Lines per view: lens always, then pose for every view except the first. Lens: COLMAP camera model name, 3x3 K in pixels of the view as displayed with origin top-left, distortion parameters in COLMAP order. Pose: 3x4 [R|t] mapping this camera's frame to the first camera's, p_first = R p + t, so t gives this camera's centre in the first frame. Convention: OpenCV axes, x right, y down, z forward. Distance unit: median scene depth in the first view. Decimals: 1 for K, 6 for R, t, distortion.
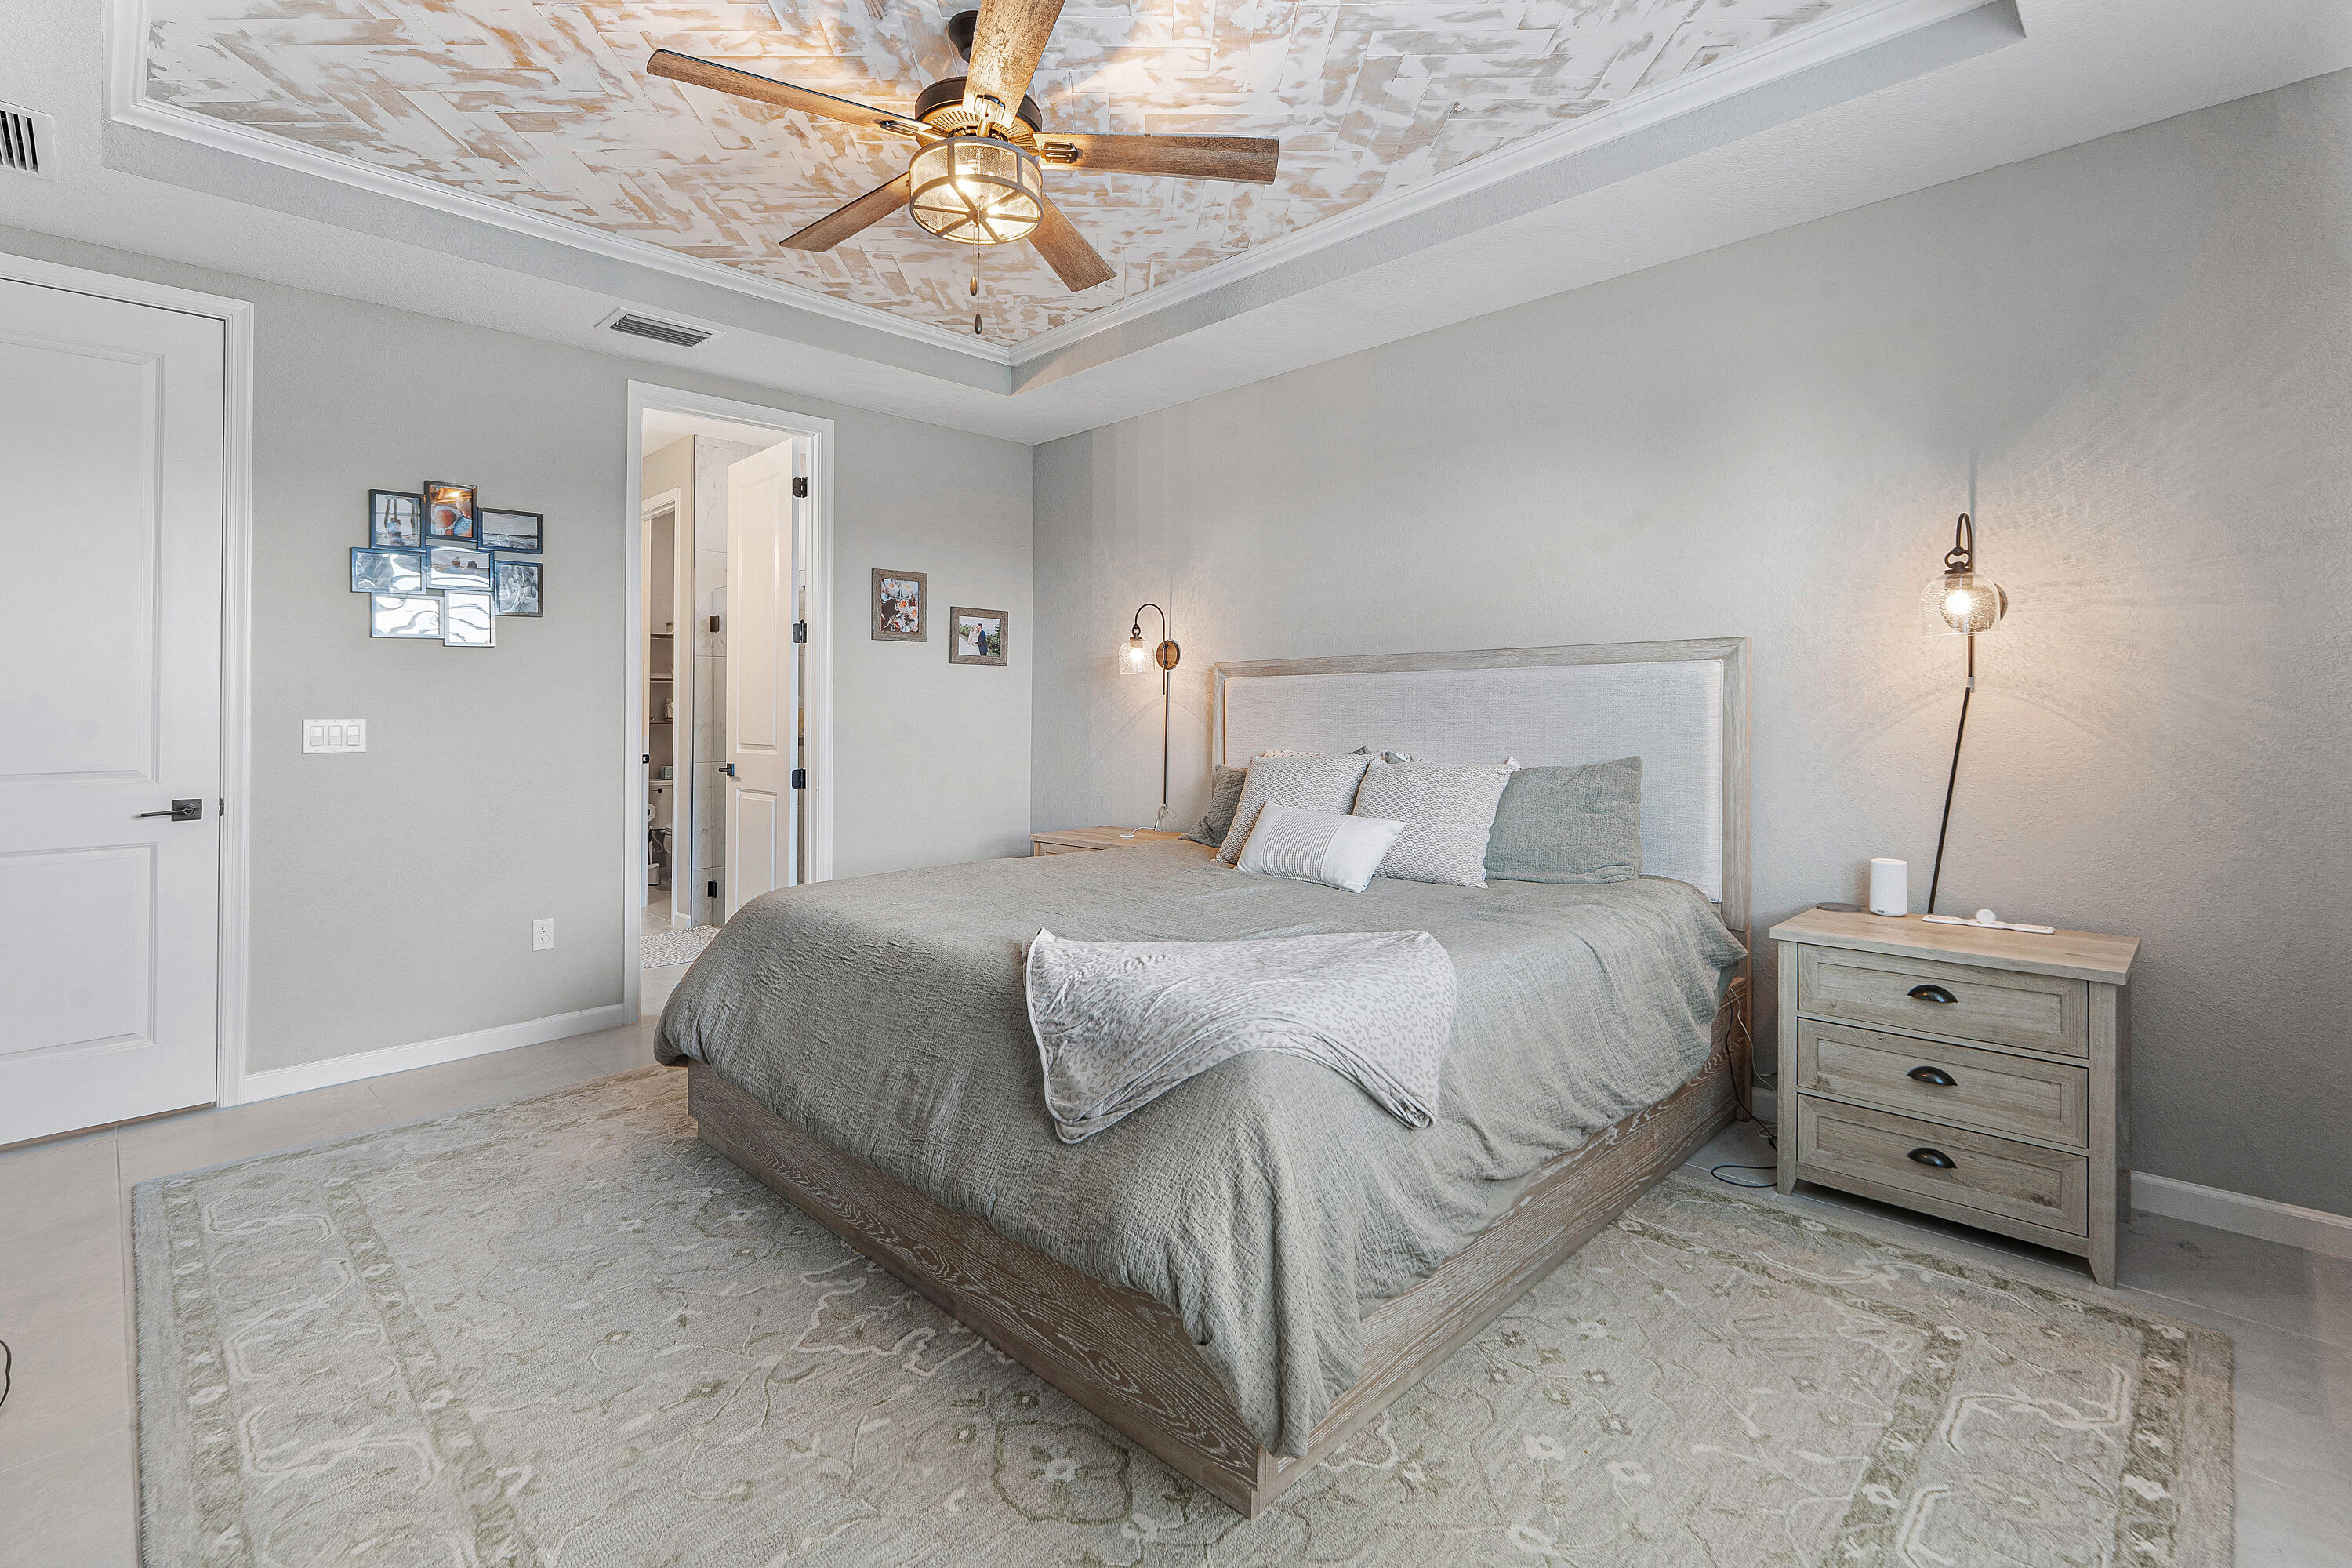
lens RADIAL K [[1022.4, 0, 1165.1], [0, 1022.4, 733.5], [0, 0, 1]] dist [-0.010848, -0.000233]
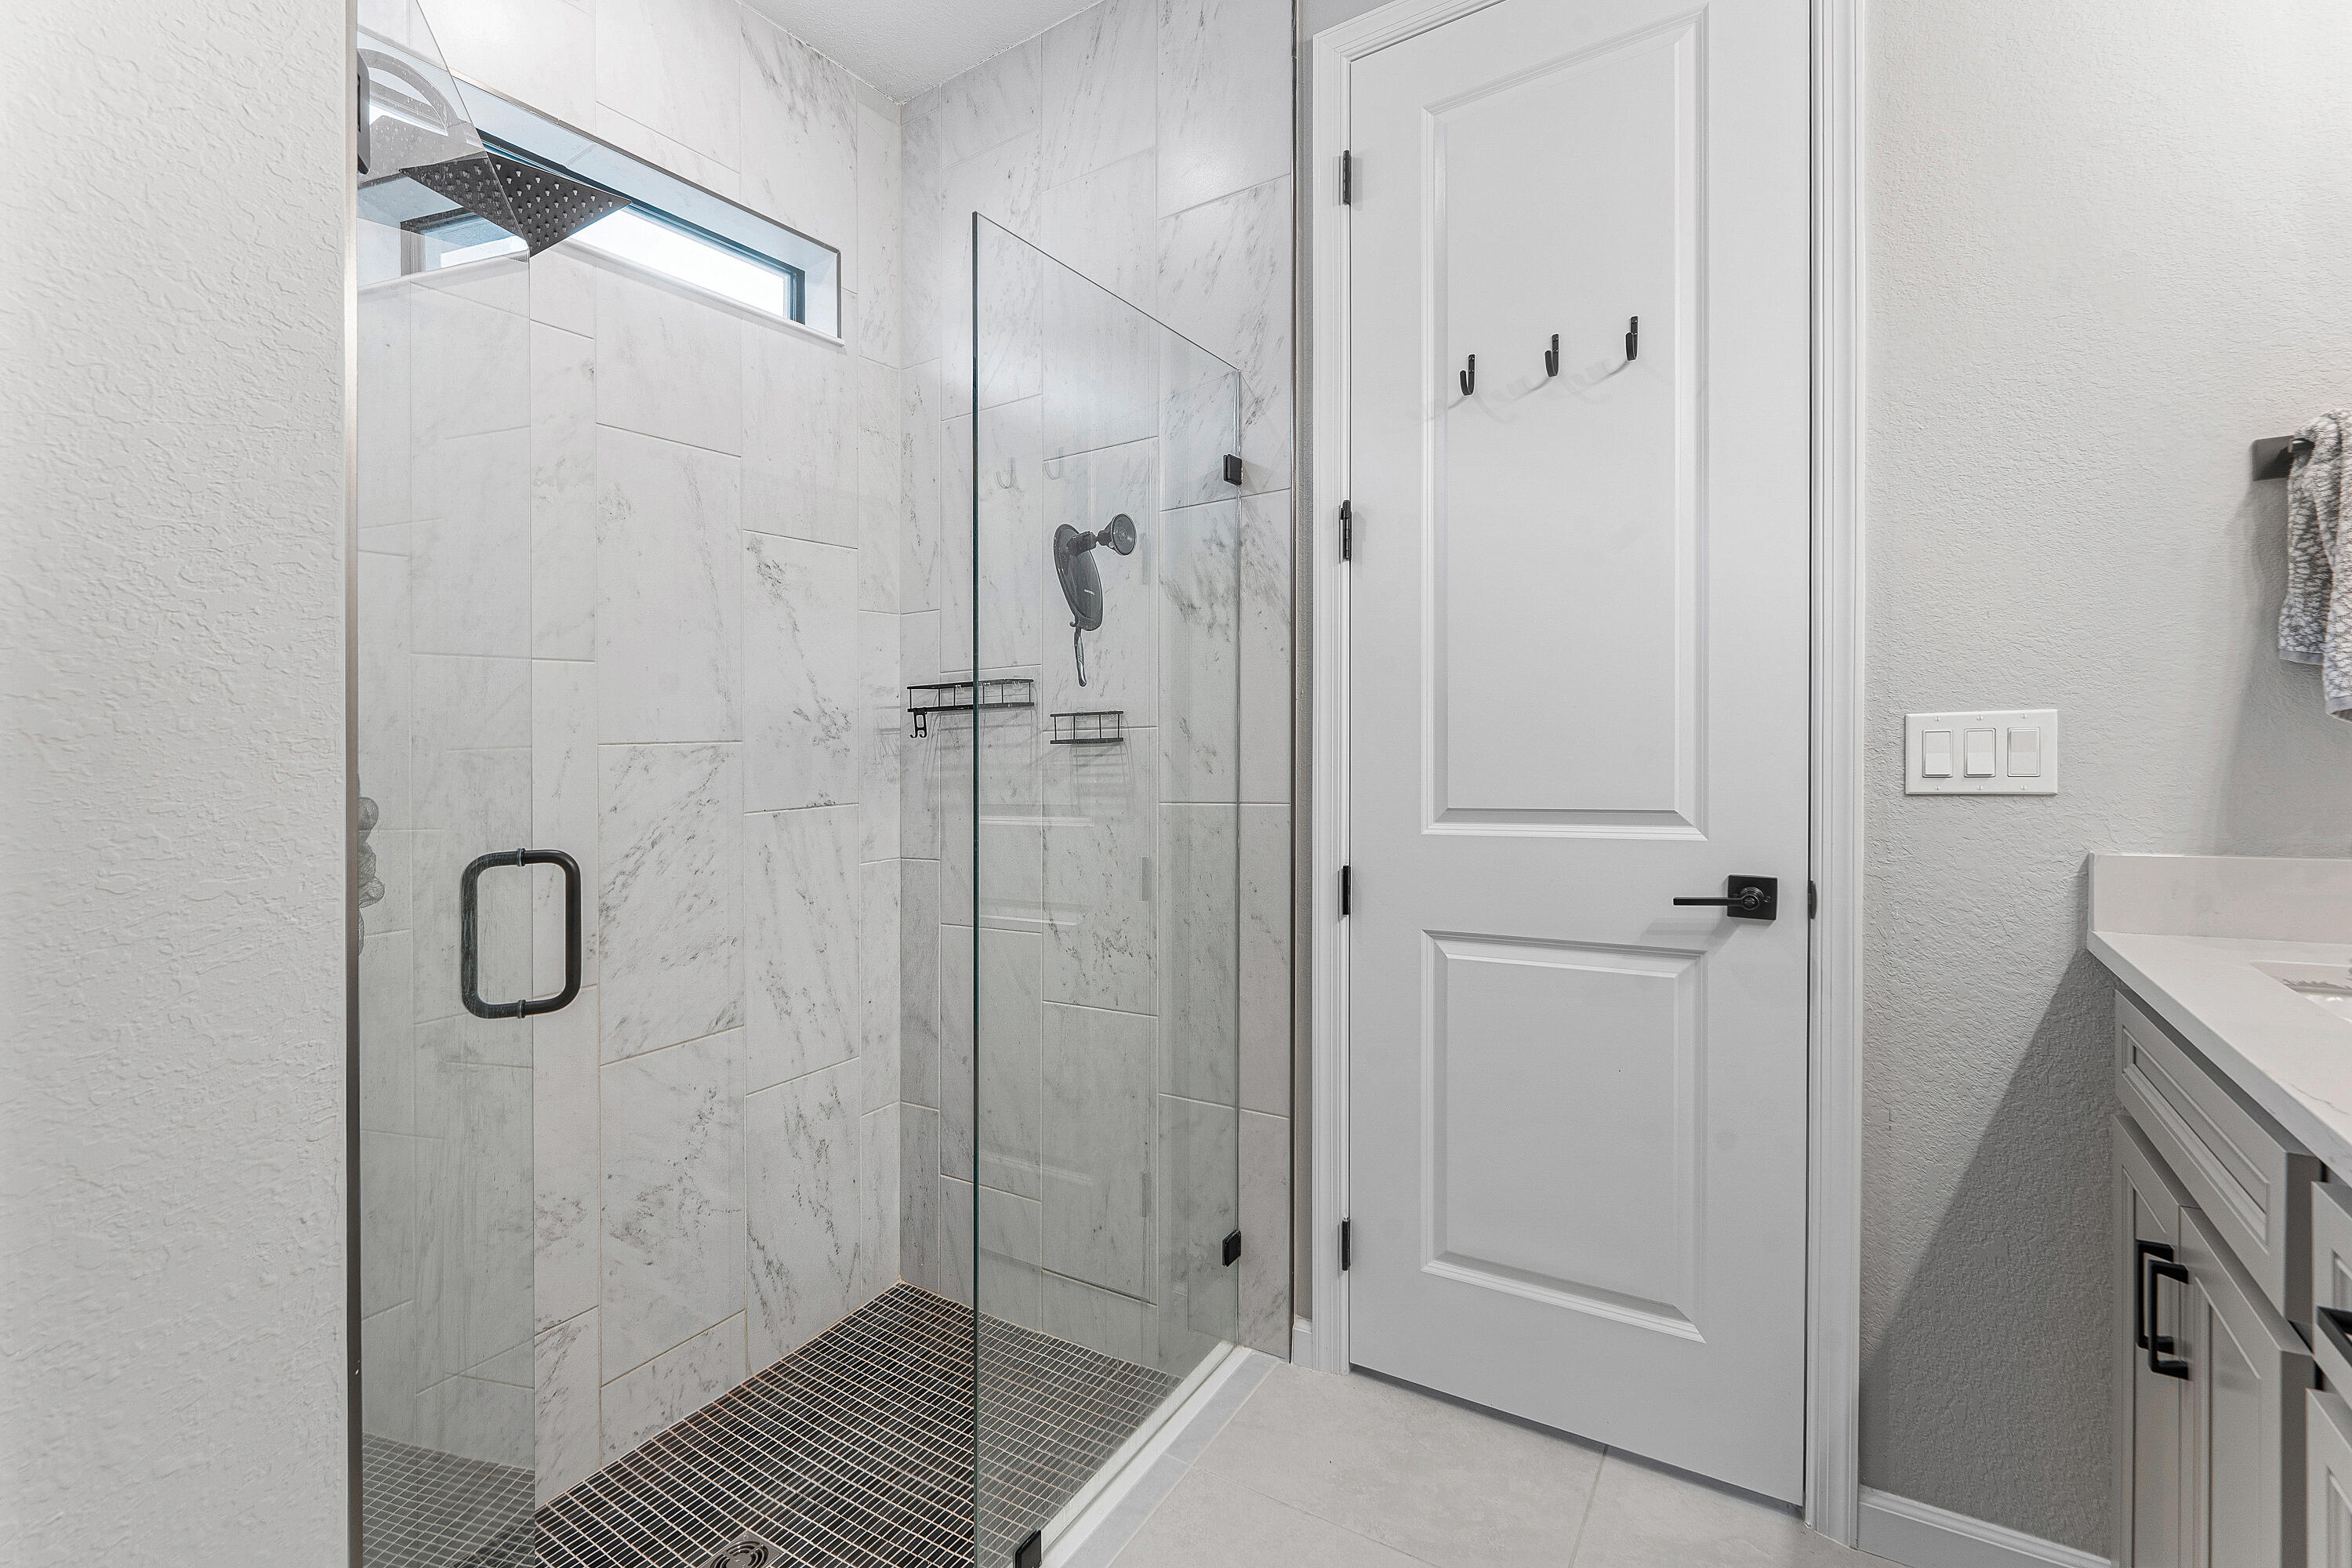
lens RADIAL K [[1022.4, 0, 1173.0], [0, 1022.4, 777.7], [0, 0, 1]] dist [-0.010848, -0.000233]
pose [[0.237657, 0.001207, -0.971348, -0.557706], [0.004577, 0.999987, 0.002362, 0.015200], [0.971338, -0.005008, 0.237648, 0.614682]]
